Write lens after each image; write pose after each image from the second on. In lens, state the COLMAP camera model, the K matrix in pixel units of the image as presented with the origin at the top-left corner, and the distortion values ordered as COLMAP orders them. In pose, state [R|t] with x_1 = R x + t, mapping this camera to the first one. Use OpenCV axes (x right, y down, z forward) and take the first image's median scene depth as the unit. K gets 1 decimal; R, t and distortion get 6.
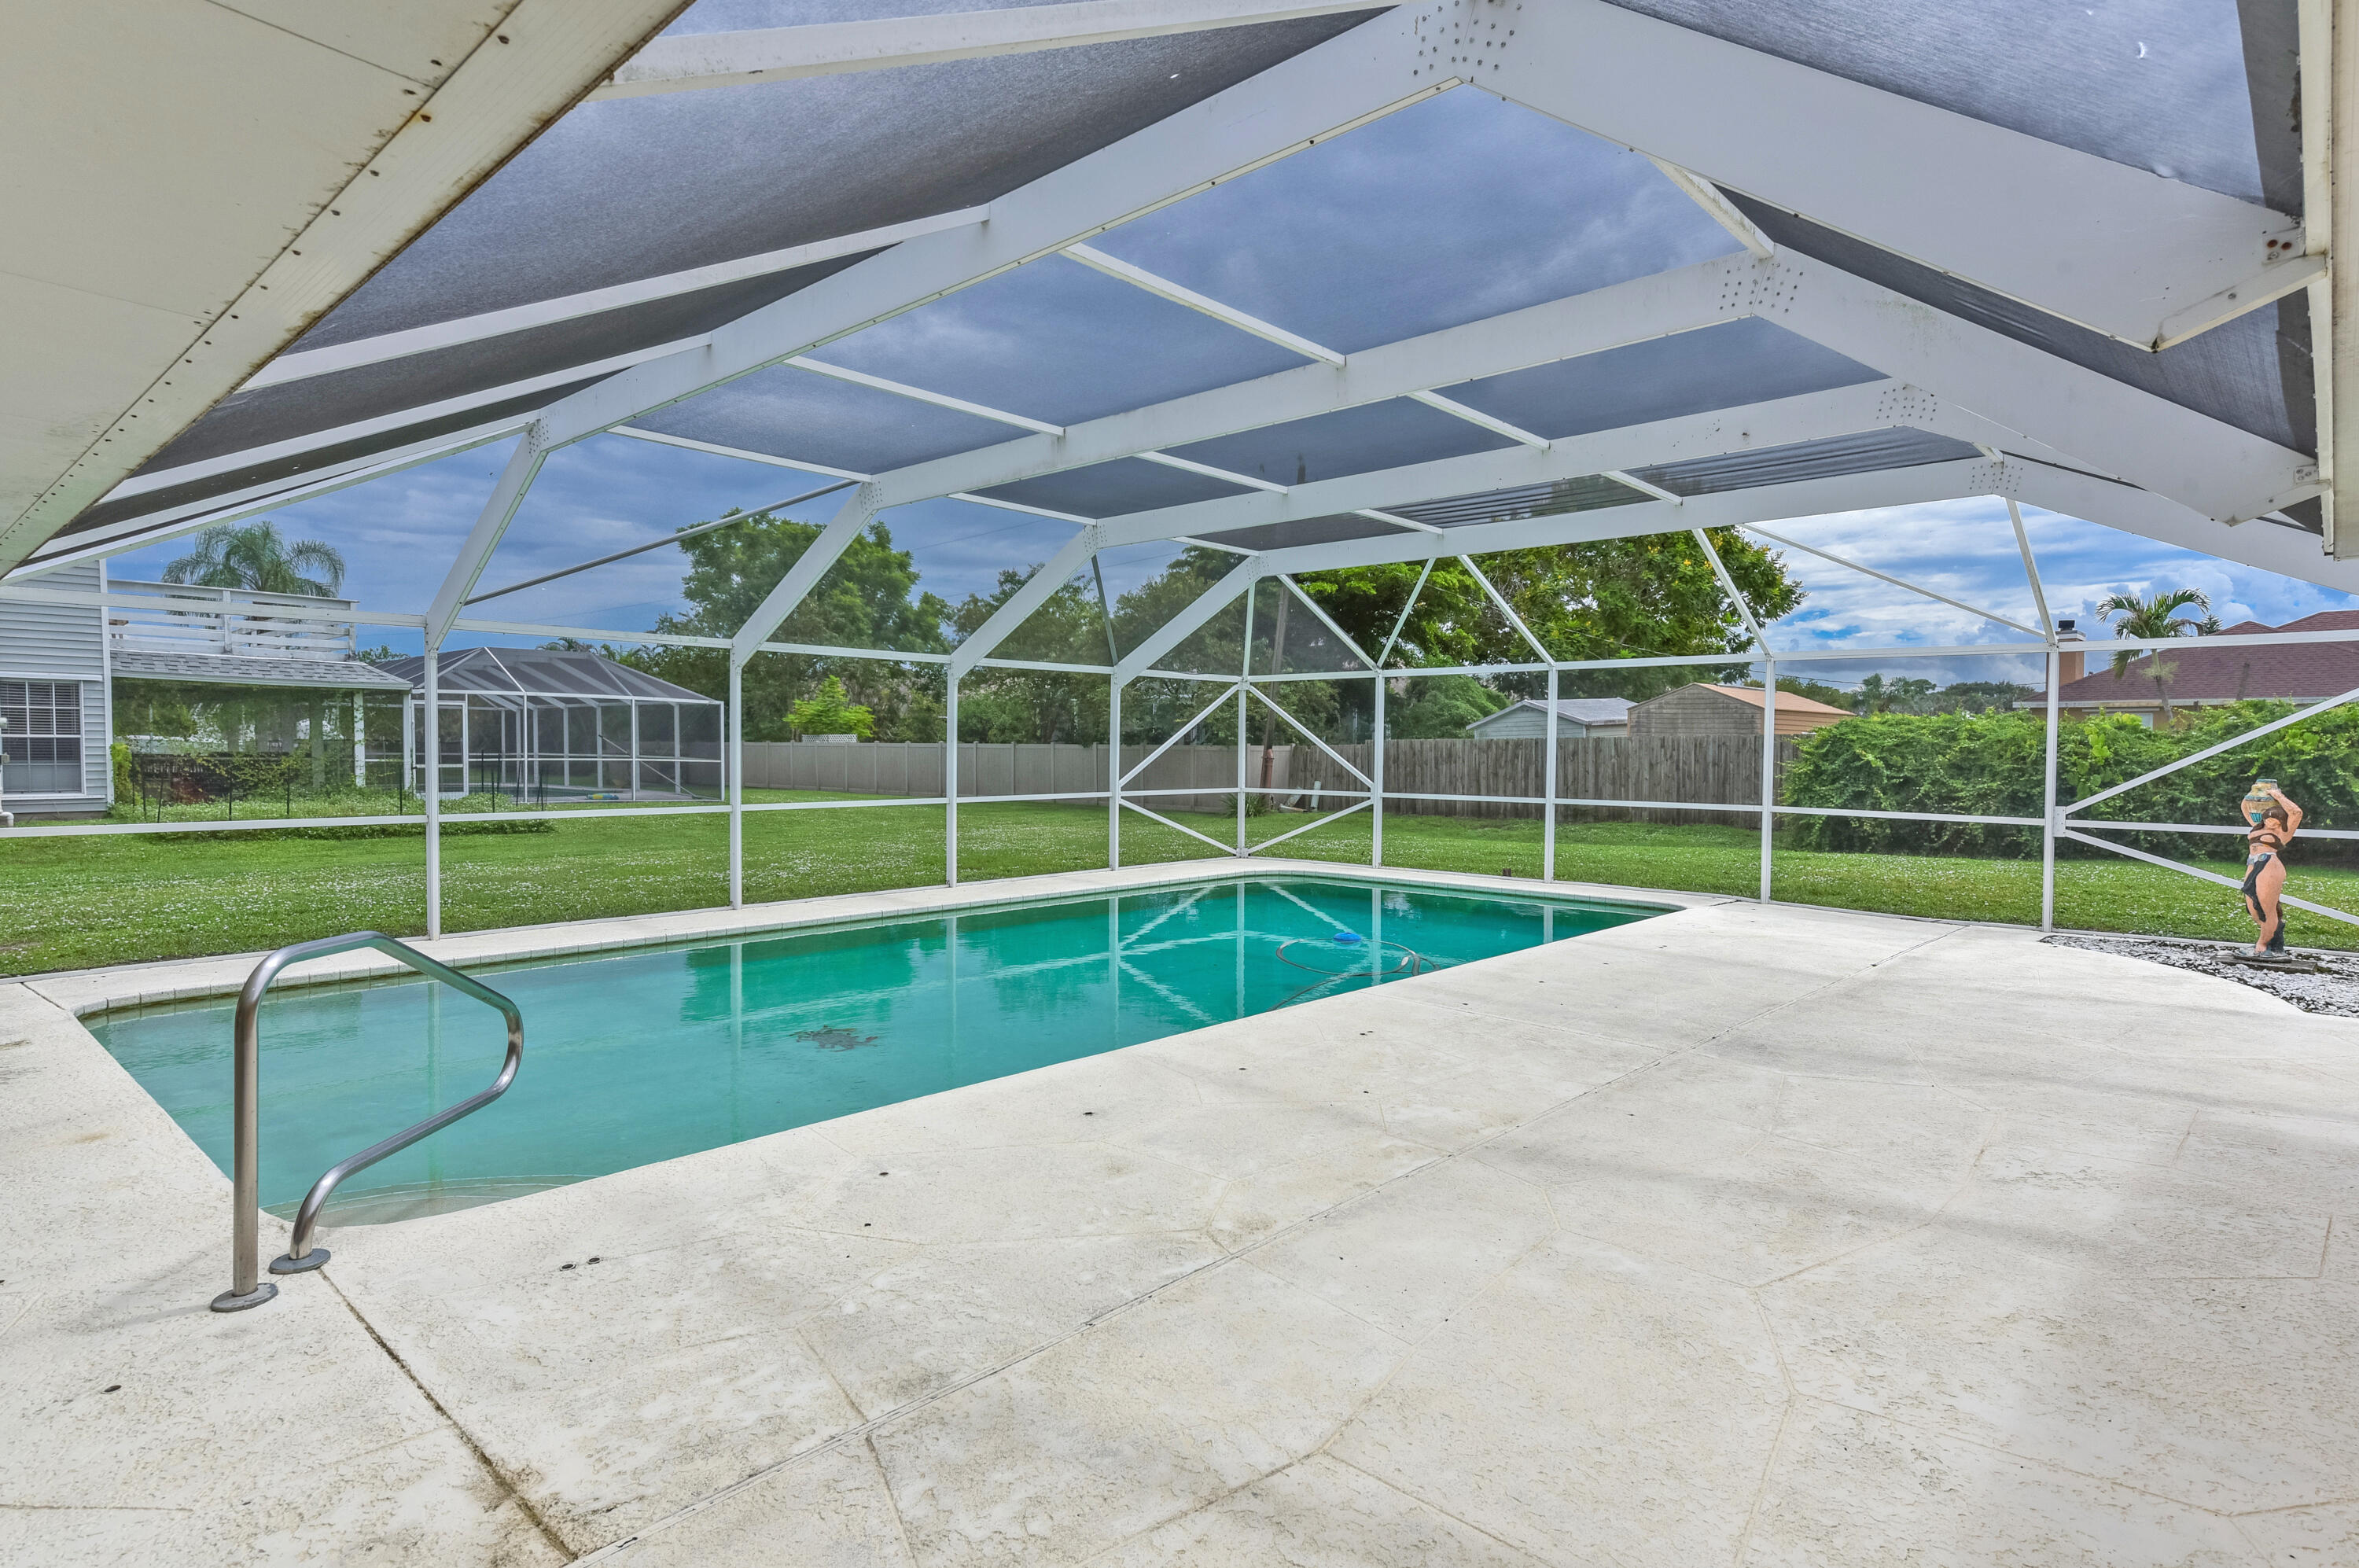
lens RADIAL K [[1255.8, 0, 1179.5], [0, 1255.8, 784.0], [0, 0, 1]] dist [0.019049, -0.000287]
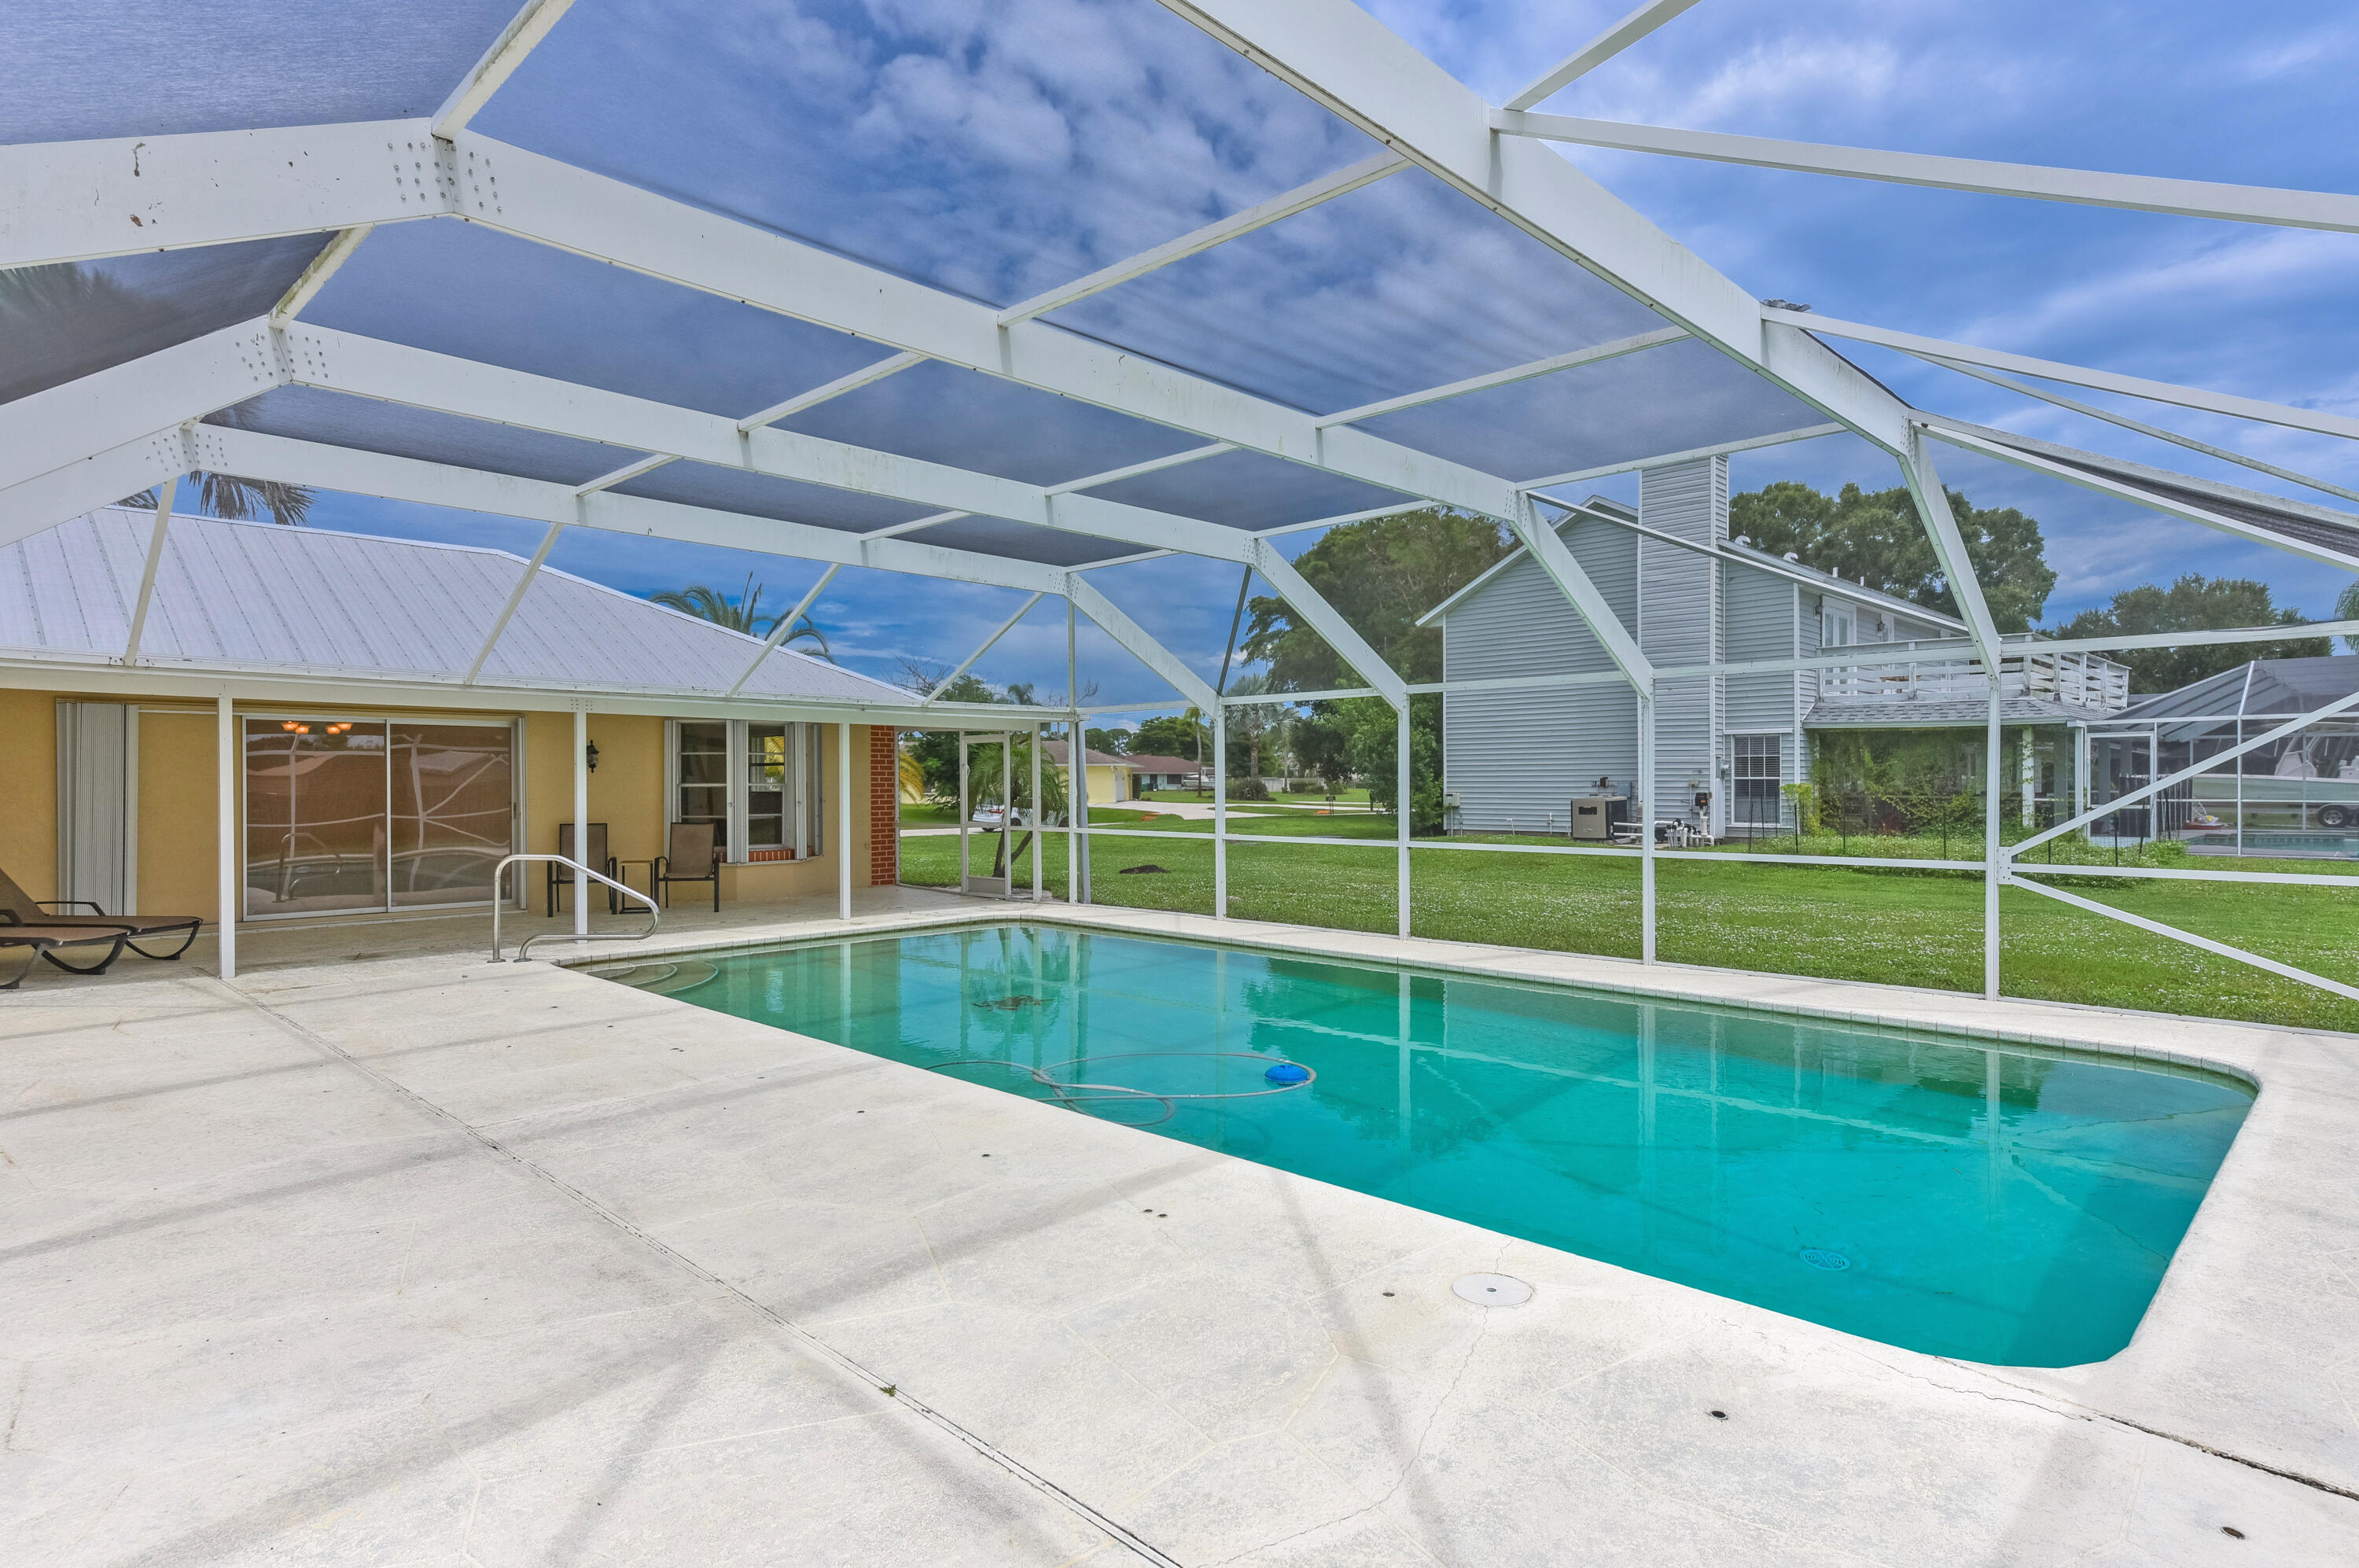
lens RADIAL K [[1255.8, 0, 1179.5], [0, 1255.8, 784.0], [0, 0, 1]] dist [0.019049, -0.000287]
pose [[-0.028700, -0.004773, -0.999577, 0.535647], [-0.026978, 0.999628, -0.003999, -0.015512], [0.999224, 0.026852, -0.028818, 0.643358]]
